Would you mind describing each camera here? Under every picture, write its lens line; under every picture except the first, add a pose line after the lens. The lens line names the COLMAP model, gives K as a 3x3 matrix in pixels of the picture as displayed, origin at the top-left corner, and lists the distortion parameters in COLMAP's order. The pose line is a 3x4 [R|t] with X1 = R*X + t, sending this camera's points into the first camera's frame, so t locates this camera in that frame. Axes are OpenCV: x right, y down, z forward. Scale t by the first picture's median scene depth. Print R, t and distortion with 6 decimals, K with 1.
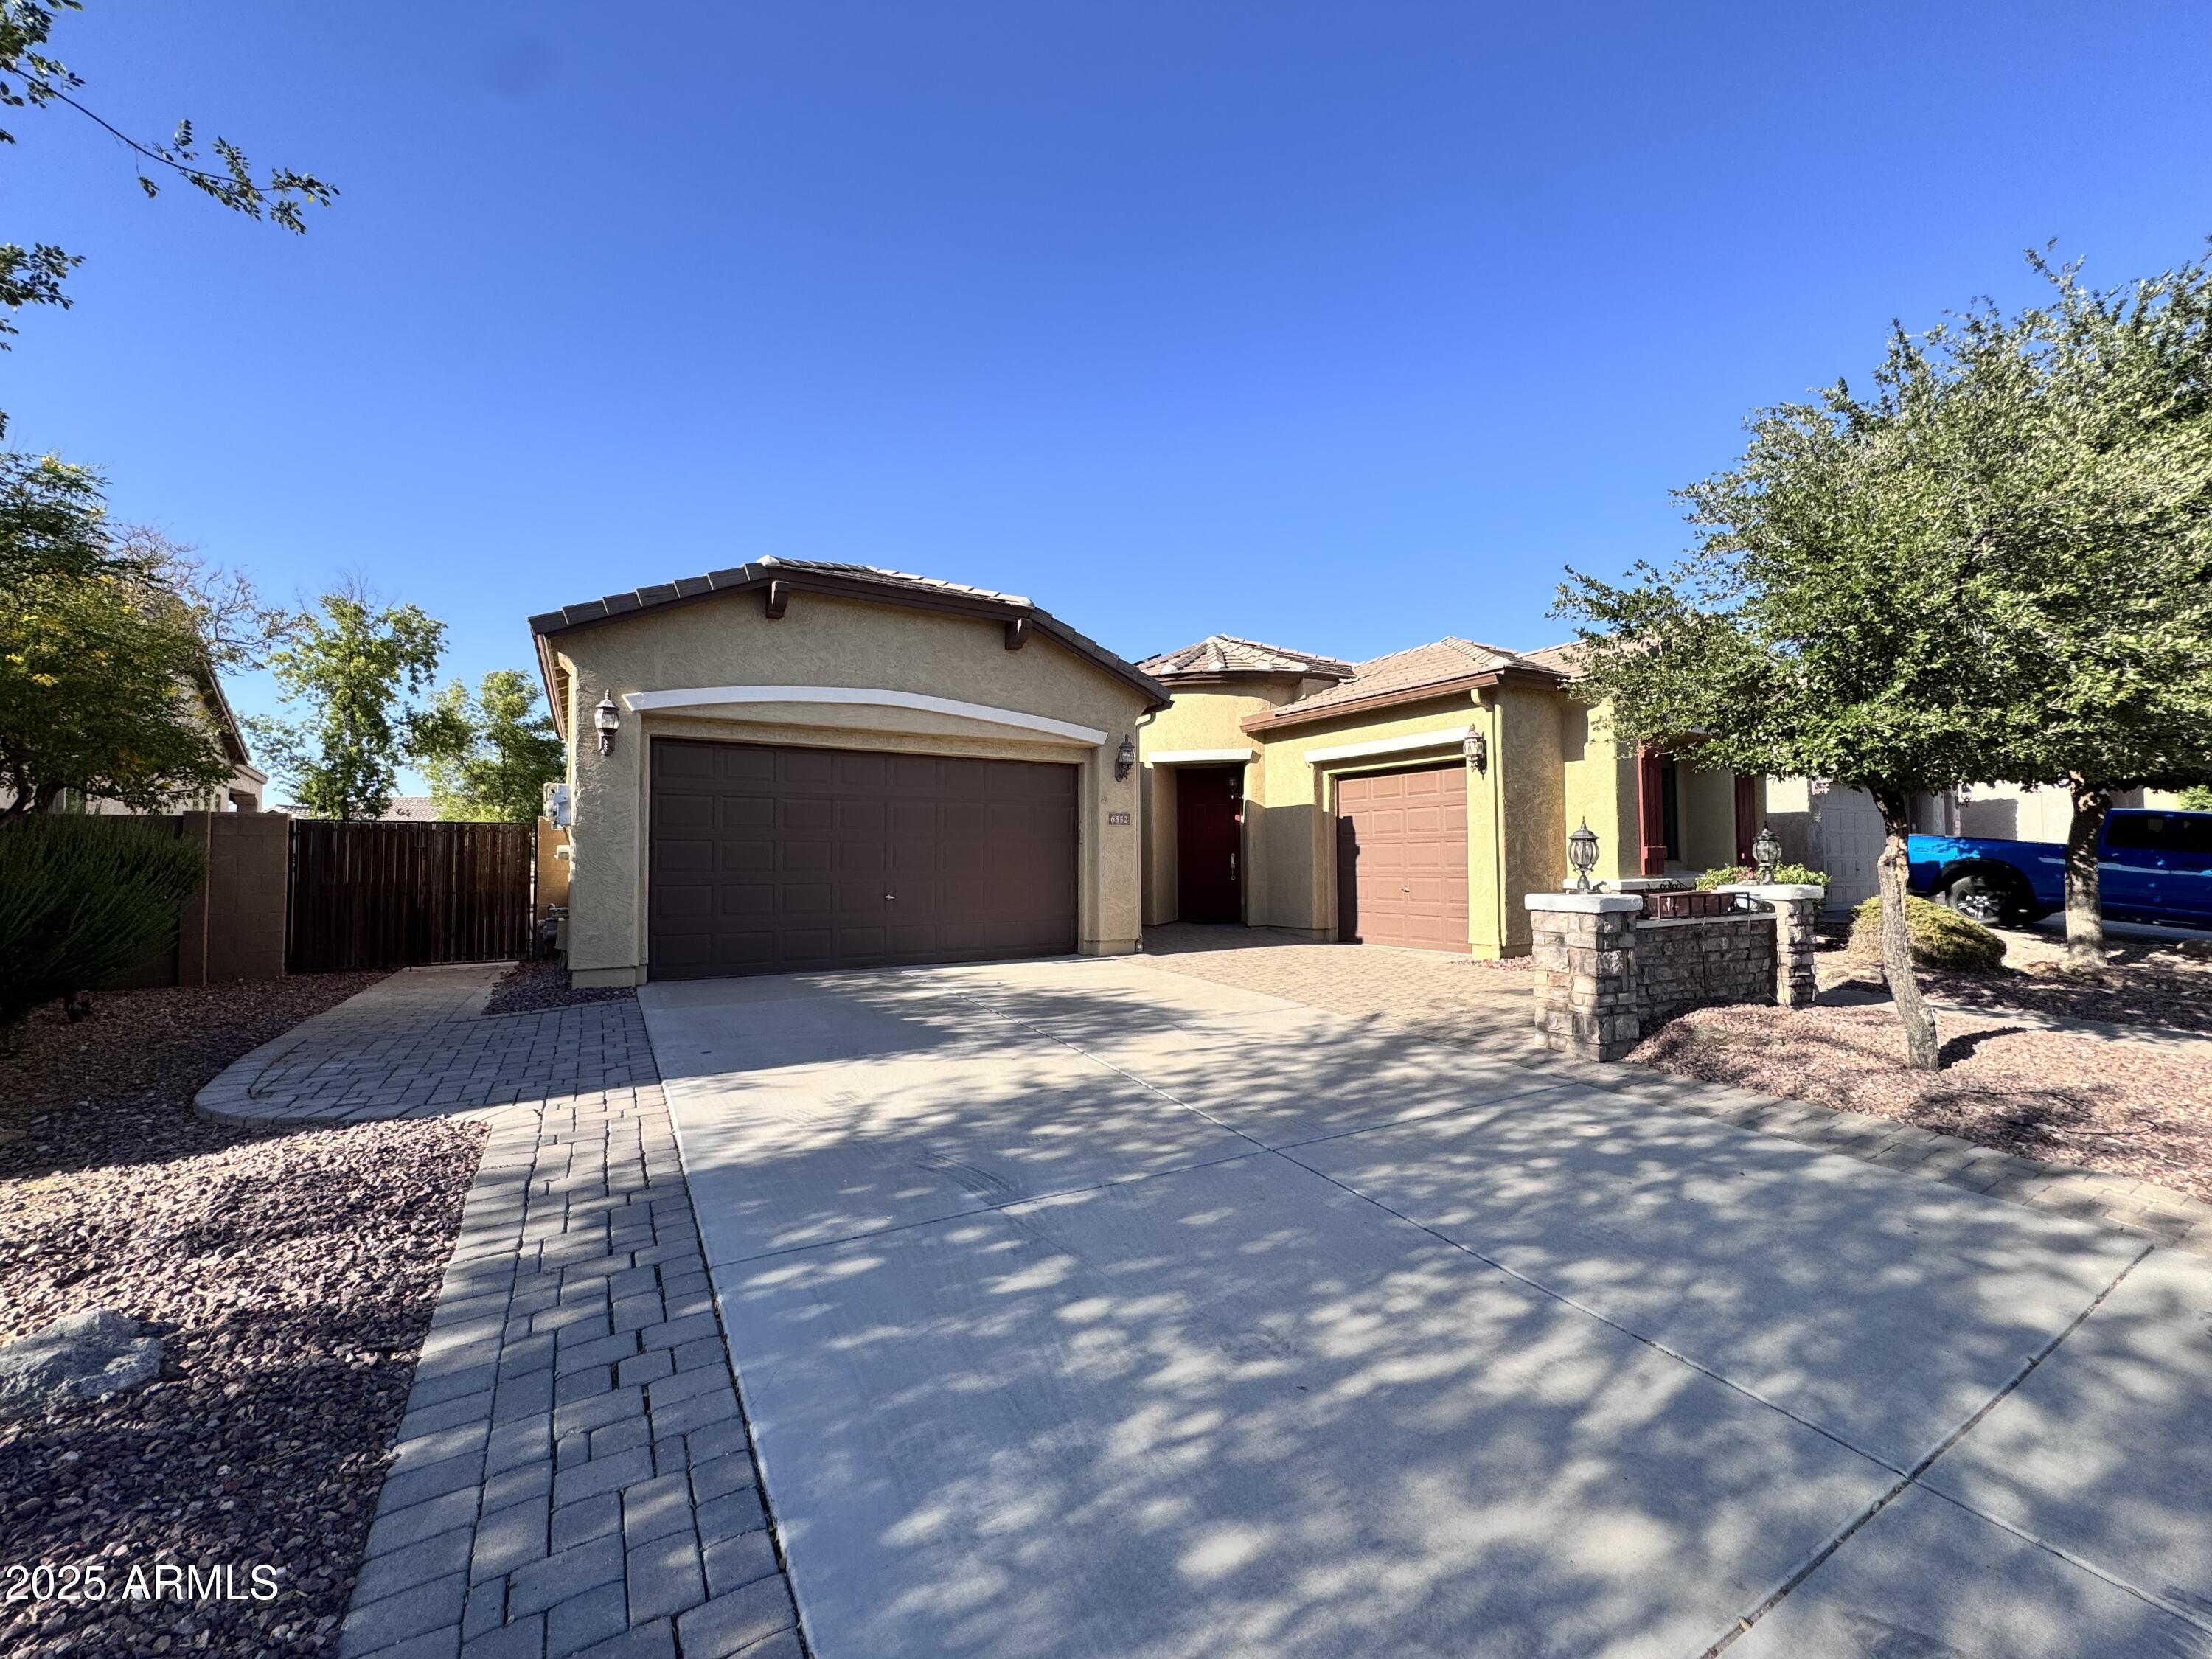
lens RADIAL K [[884.6, 0, 1107.2], [0, 884.6, 827.8], [0, 0, 1]] dist [-0.001850, 0.000104]
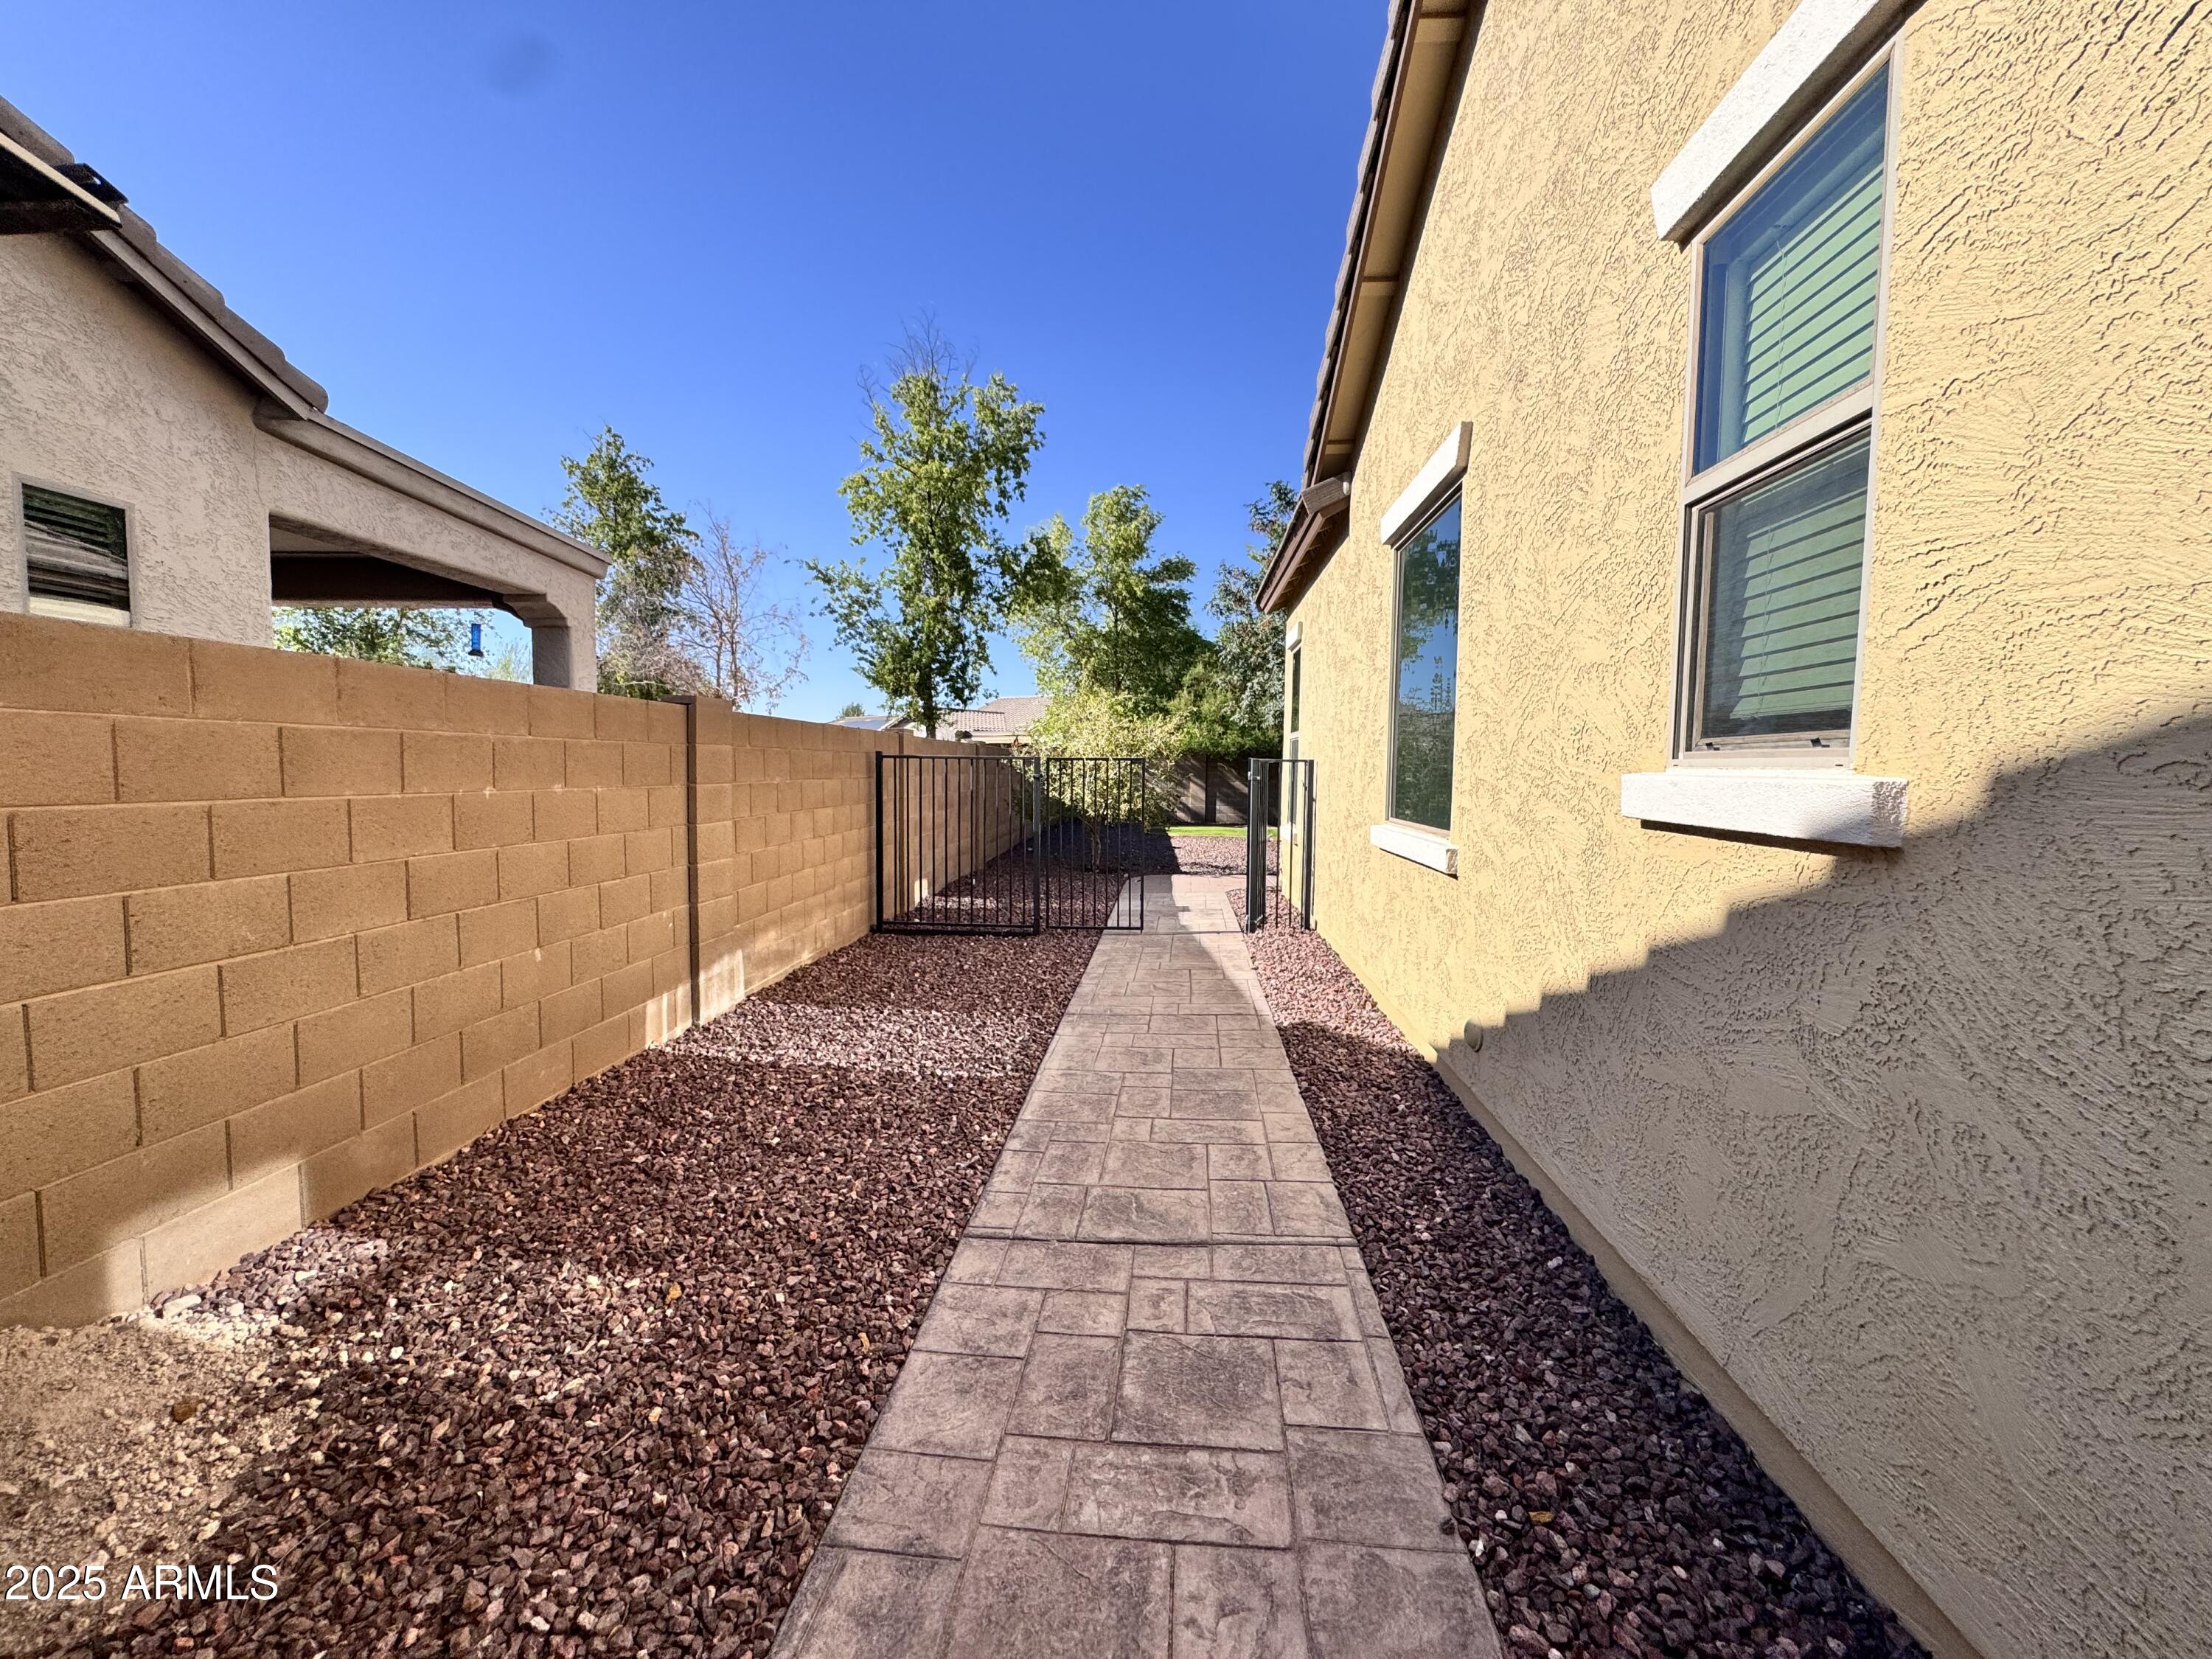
lens RADIAL K [[884.6, 0, 1107.2], [0, 884.6, 827.8], [0, 0, 1]] dist [-0.001850, 0.000104]
pose [[0.817741, 0.045762, -0.573764, -0.328234], [0.011996, 0.995263, 0.096478, 0.017440], [0.575461, -0.085777, 0.813318, 0.484443]]
